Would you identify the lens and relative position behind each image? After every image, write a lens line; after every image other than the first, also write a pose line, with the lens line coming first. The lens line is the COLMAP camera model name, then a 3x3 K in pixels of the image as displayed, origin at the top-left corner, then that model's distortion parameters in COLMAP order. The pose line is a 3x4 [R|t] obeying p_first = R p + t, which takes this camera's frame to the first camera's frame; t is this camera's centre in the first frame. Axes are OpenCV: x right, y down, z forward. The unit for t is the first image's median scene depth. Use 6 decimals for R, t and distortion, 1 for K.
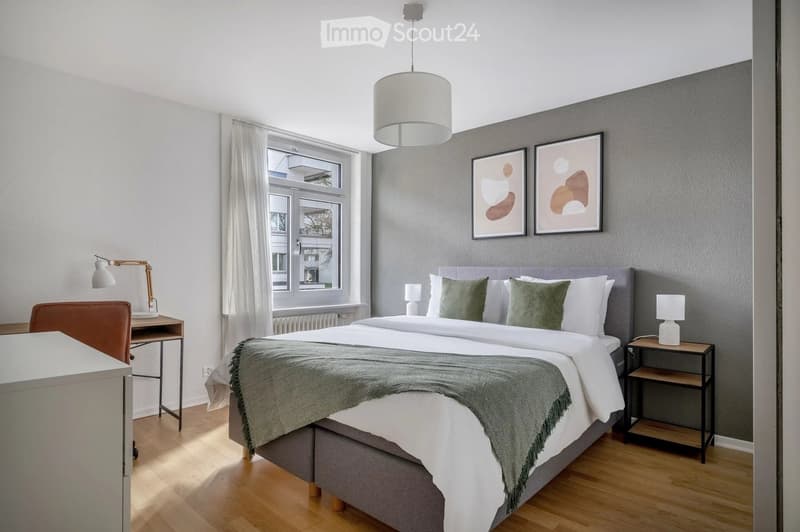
lens RADIAL K [[439.0, 0, 400.7], [0, 439.0, 263.7], [0, 0, 1]] dist [-0.000722, 0.002180]
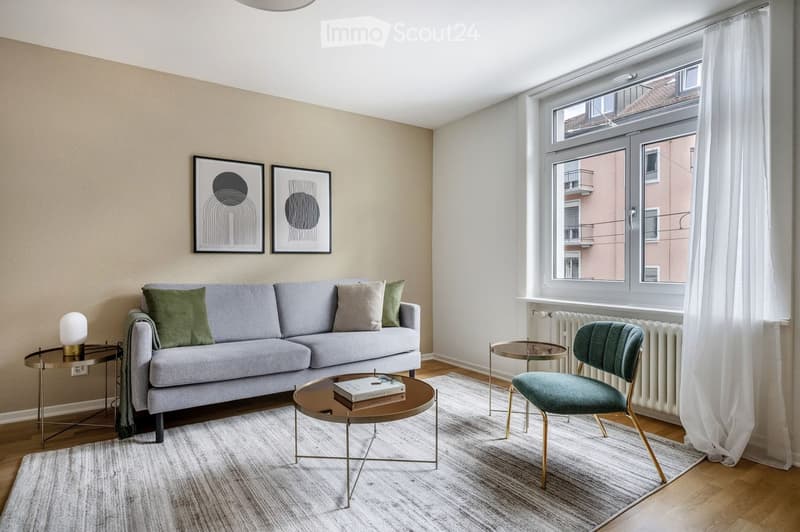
lens RADIAL K [[439.0, 0, 400.7], [0, 439.0, 263.7], [0, 0, 1]] dist [-0.000722, 0.002180]
pose [[0.224277, -0.004148, 0.974517, -0.656425], [-0.013936, 0.999875, 0.007463, -0.053238], [-0.974426, -0.015255, 0.224191, 0.498045]]
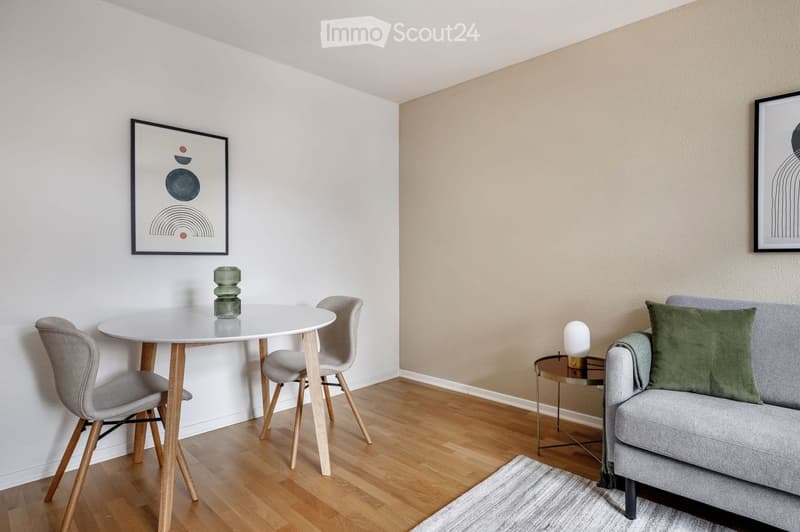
lens RADIAL K [[439.0, 0, 400.7], [0, 439.0, 263.7], [0, 0, 1]] dist [-0.000722, 0.002180]
pose [[0.999630, -0.007721, -0.026092, -0.302274], [0.008624, 0.999362, 0.034664, -0.073330], [0.025808, -0.034876, 0.999058, 0.518693]]
